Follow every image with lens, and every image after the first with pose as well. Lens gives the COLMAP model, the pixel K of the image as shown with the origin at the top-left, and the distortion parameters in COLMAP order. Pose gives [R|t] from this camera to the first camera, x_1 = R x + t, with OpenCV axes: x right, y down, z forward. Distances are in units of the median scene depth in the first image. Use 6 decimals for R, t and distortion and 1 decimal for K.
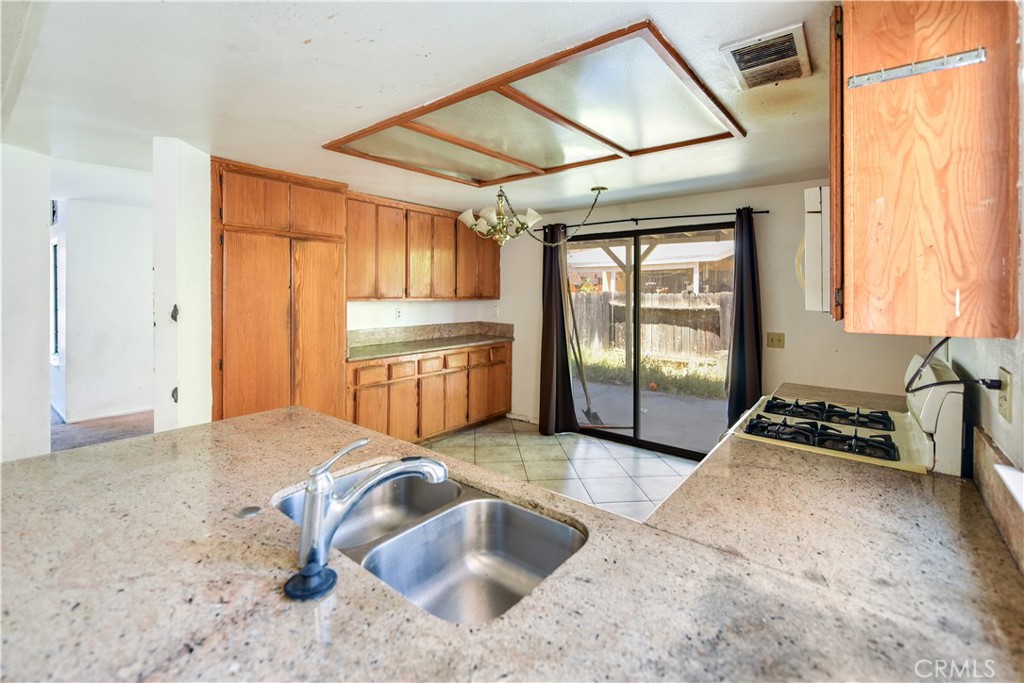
lens RADIAL K [[465.5, 0, 510.2], [0, 465.5, 292.6], [0, 0, 1]] dist [0.006254, 0.000378]
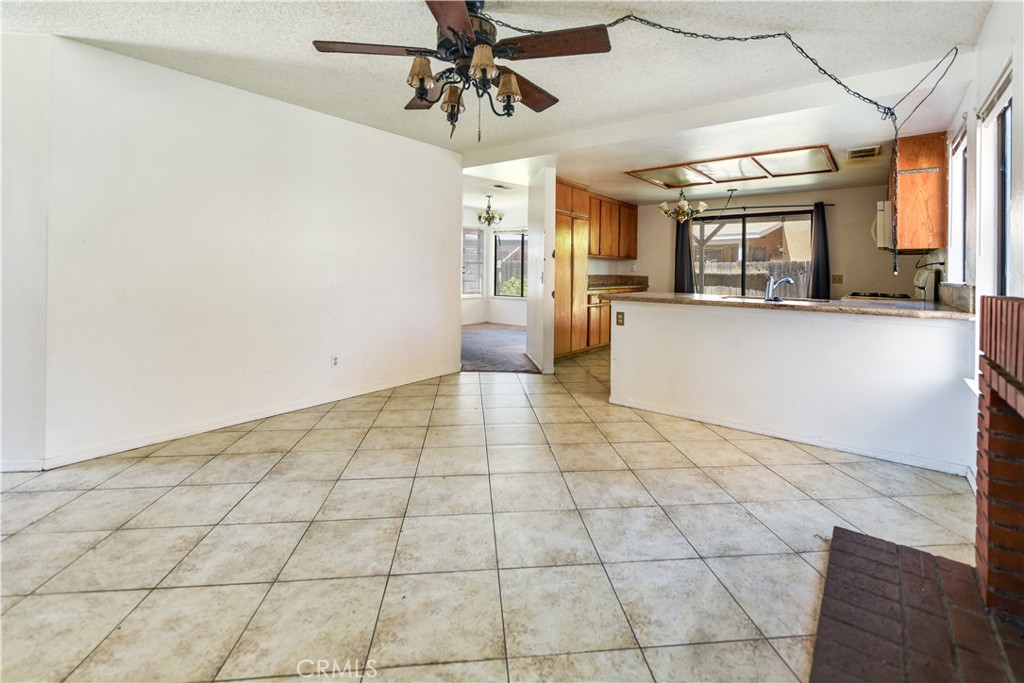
lens RADIAL K [[465.5, 0, 516.4], [0, 465.5, 271.0], [0, 0, 1]] dist [0.006254, 0.000378]
pose [[0.999952, 0.007770, 0.006033, -0.524447], [-0.007757, 0.999967, -0.002282, 0.071366], [-0.006051, 0.002235, 0.999979, -0.601558]]
